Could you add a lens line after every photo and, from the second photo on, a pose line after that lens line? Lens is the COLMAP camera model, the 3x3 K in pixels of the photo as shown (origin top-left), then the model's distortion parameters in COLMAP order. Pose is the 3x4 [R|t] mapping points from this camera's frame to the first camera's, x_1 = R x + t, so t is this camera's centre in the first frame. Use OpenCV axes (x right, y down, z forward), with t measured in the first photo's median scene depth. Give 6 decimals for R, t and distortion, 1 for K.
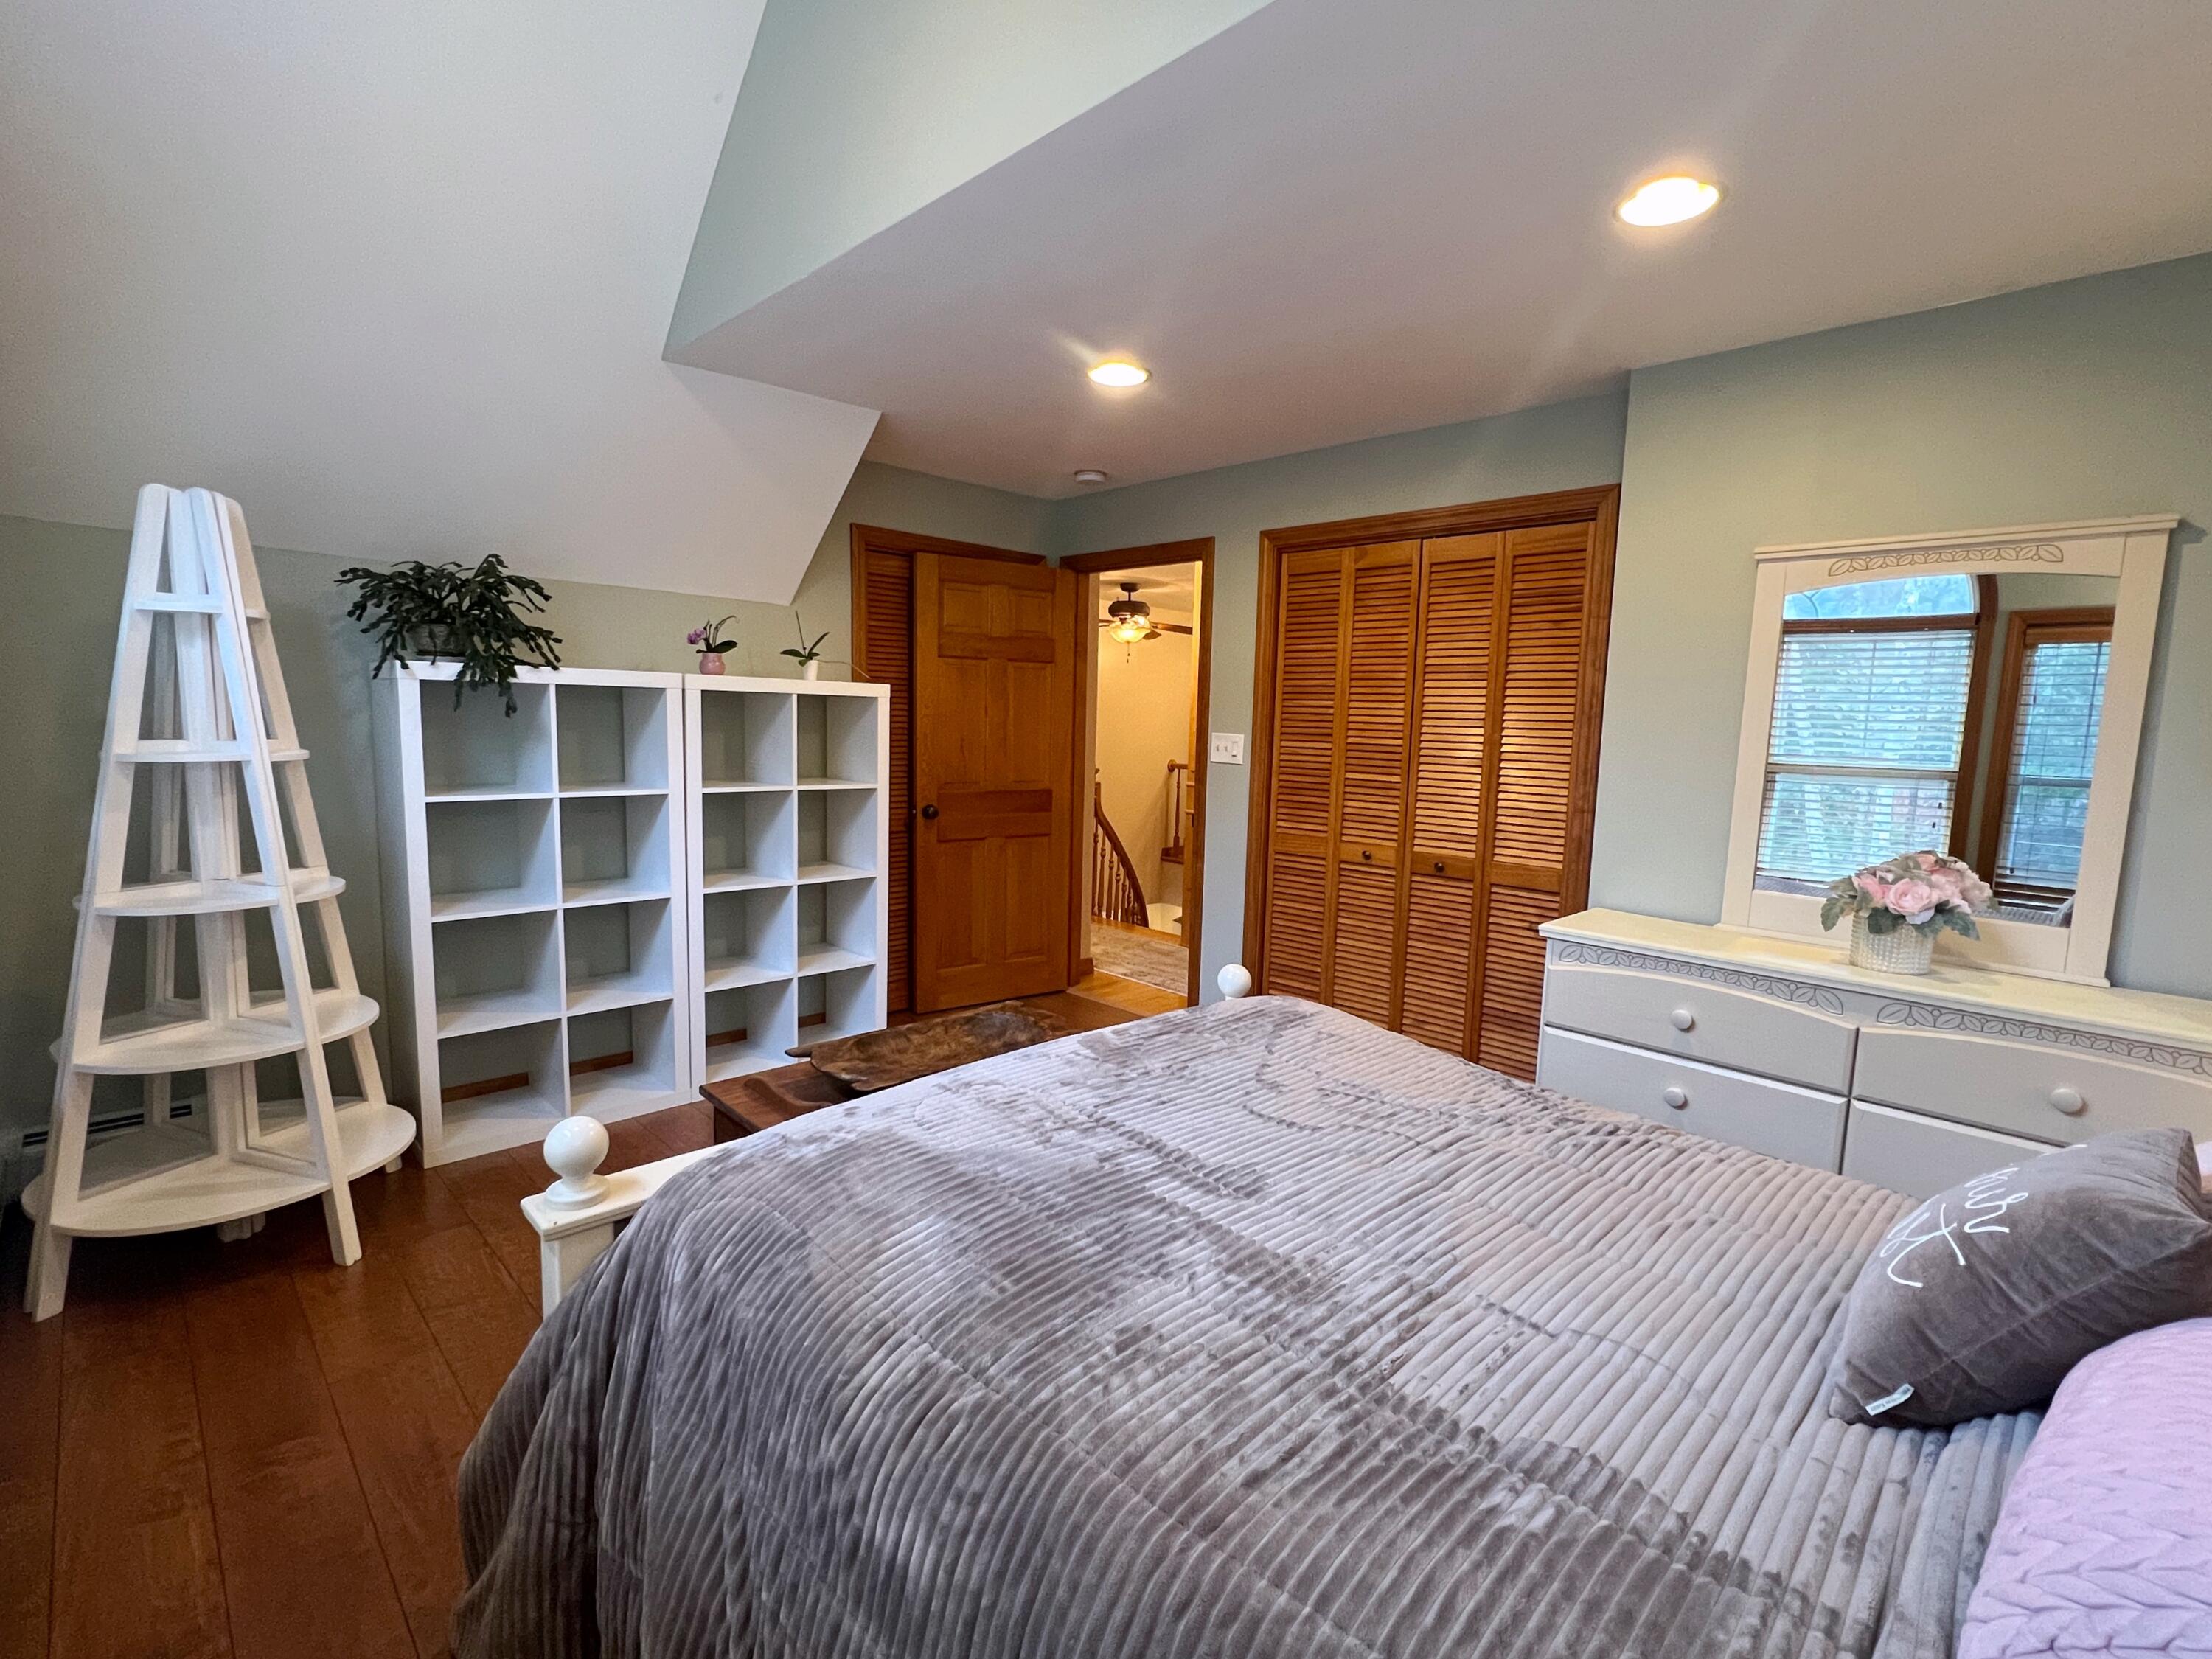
lens RADIAL K [[986.6, 0, 1113.7], [0, 986.6, 829.5], [0, 0, 1]] dist [-0.003225, -0.000781]
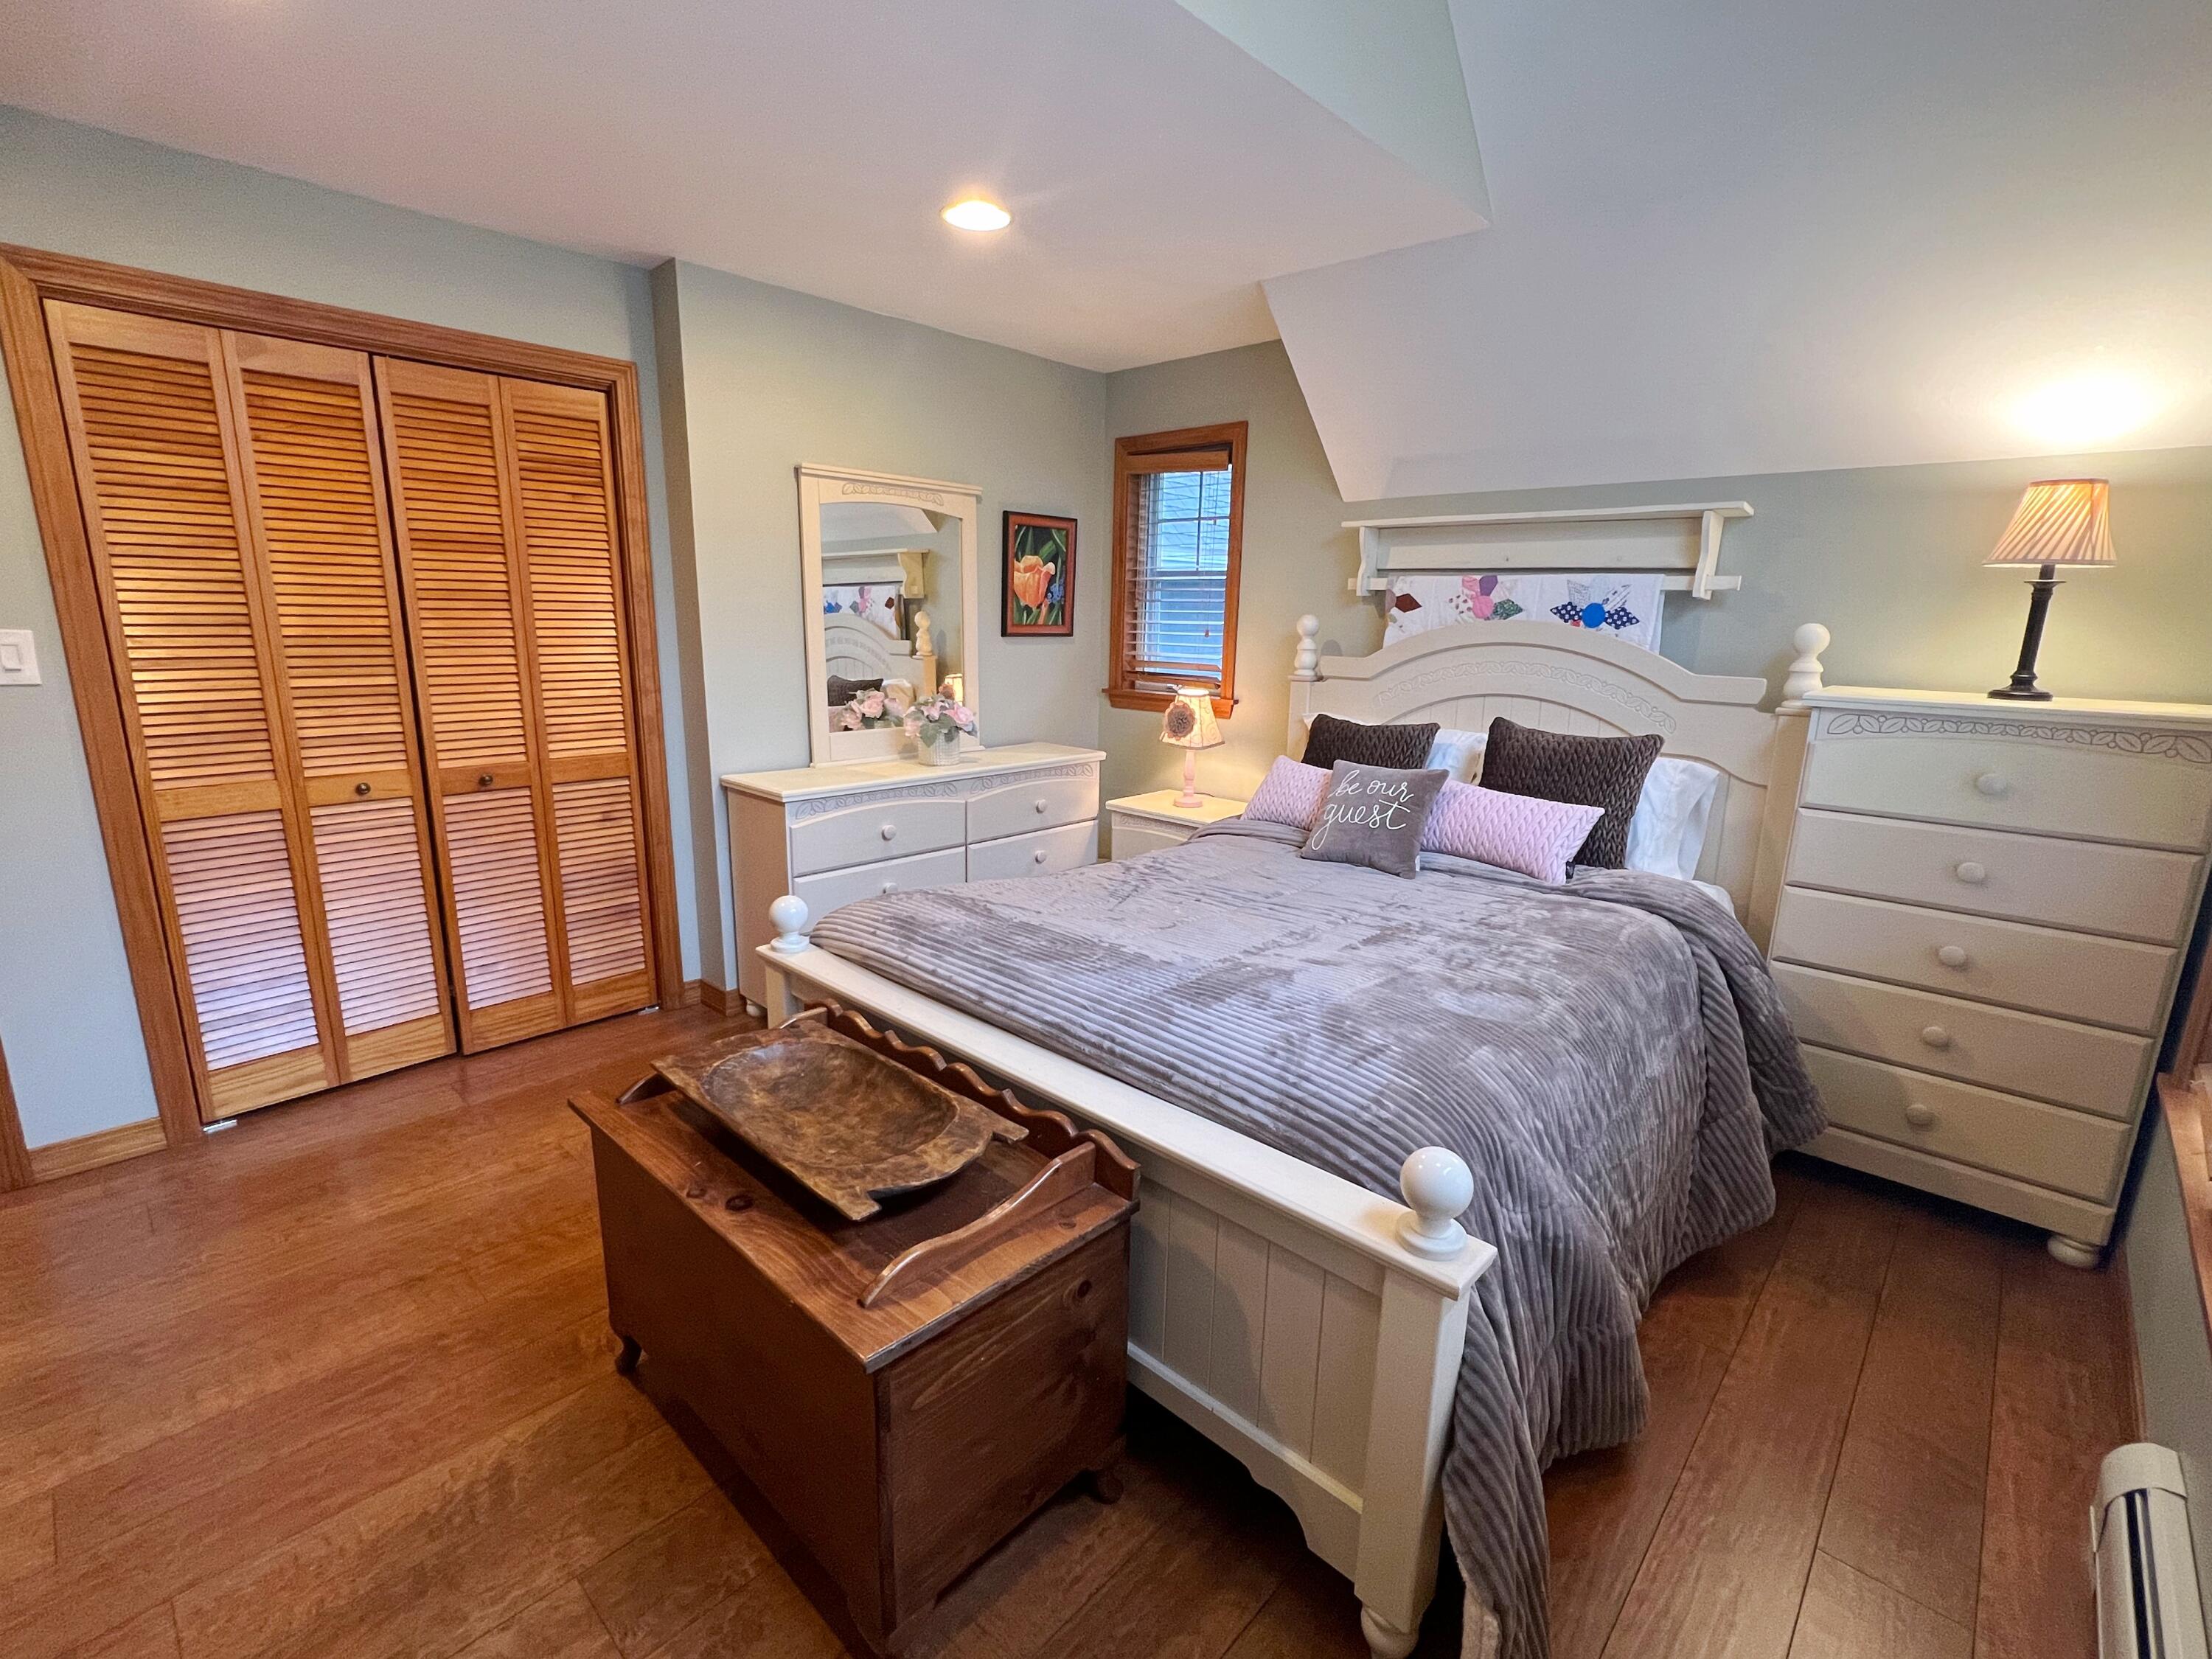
lens RADIAL K [[986.6, 0, 1113.7], [0, 986.6, 829.5], [0, 0, 1]] dist [-0.003225, -0.000781]
pose [[-0.031803, -0.250312, 0.967643, -0.514673], [0.083365, 0.964095, 0.252134, -0.088685], [-0.996011, 0.088687, -0.009794, 0.478539]]
